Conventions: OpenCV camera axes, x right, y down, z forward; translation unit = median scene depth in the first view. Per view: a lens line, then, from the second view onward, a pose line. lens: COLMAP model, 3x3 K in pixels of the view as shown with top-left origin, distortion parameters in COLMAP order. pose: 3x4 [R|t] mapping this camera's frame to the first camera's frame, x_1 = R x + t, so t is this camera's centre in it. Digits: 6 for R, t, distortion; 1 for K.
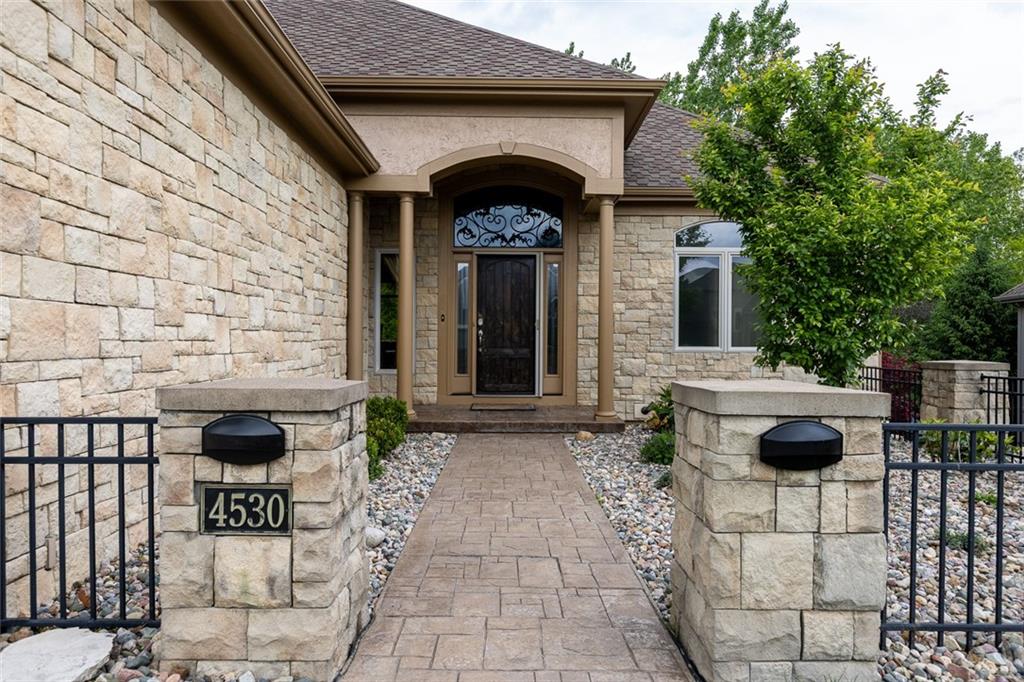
lens RADIAL K [[604.4, 0, 508.4], [0, 604.4, 335.1], [0, 0, 1]] dist [-0.003160, 0.000470]
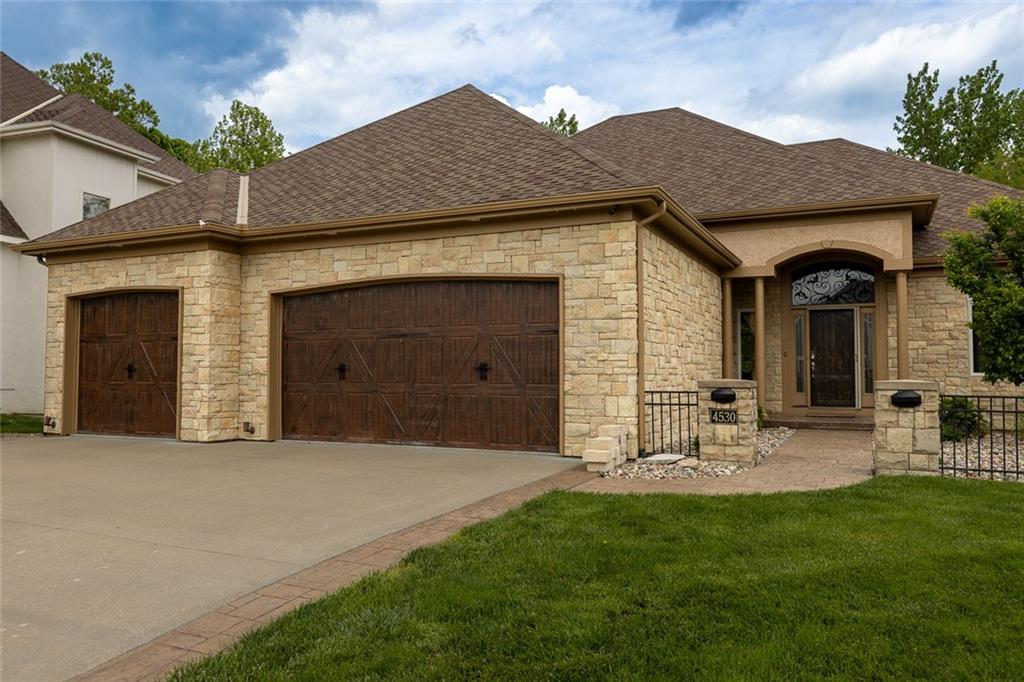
lens RADIAL K [[750.3, 0, 508.8], [0, 750.3, 343.7], [0, 0, 1]] dist [-0.007490, 0.008274]
pose [[0.893798, -0.023140, -0.447873, 0.123661], [0.008339, 0.999353, -0.034991, 0.004881], [0.448393, 0.027540, 0.893412, -1.067083]]
